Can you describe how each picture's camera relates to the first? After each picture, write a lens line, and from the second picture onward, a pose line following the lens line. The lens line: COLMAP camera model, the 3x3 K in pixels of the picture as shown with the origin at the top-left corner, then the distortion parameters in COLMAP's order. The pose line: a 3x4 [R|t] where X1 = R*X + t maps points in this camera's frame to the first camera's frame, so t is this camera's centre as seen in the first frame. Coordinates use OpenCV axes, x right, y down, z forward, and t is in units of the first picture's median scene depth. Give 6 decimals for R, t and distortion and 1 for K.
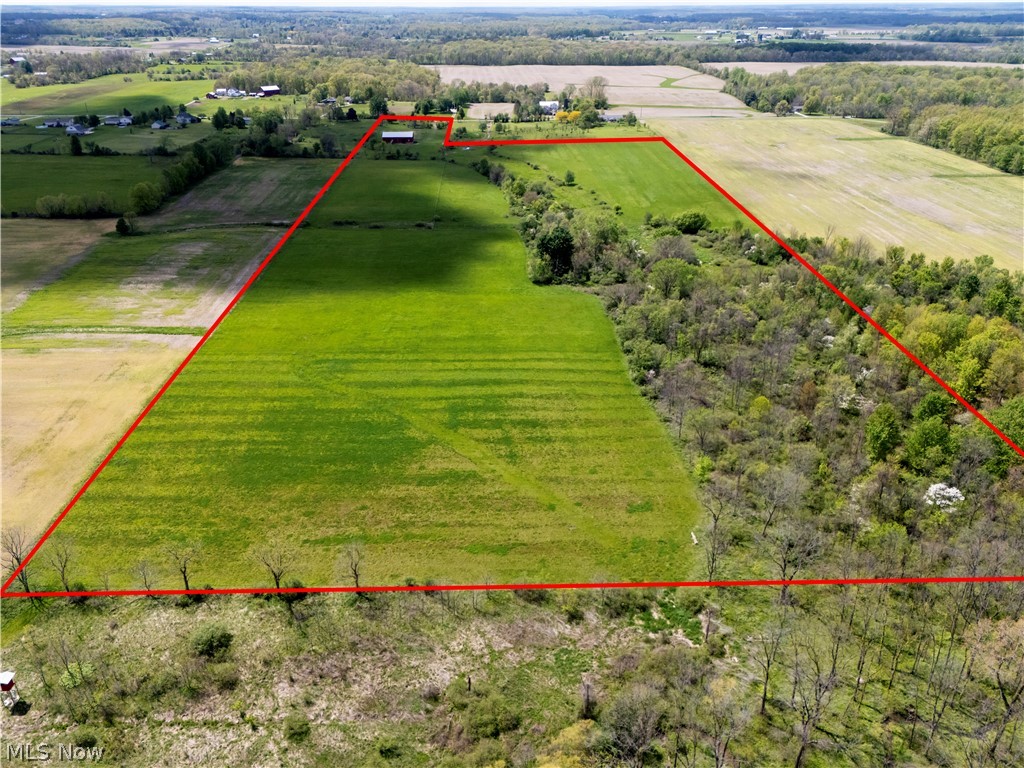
lens RADIAL K [[753.5, 0, 512.0], [0, 753.5, 384.0], [0, 0, 1]] dist [0.004437, 0.005333]
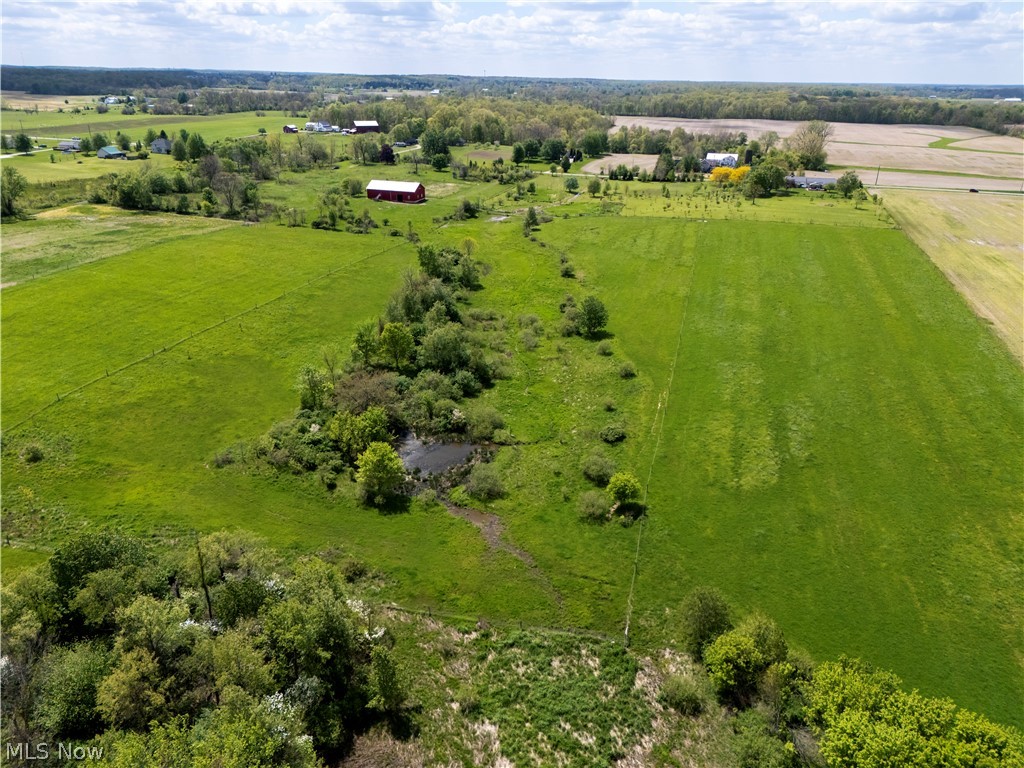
lens RADIAL K [[753.5, 0, 512.0], [0, 753.5, 384.0], [0, 0, 1]] dist [0.004437, 0.005333]
pose [[0.949140, 0.133444, -0.285177, 0.084703], [-0.155003, 0.986420, -0.054311, -0.122690], [0.274057, 0.095752, 0.956935, 0.364379]]
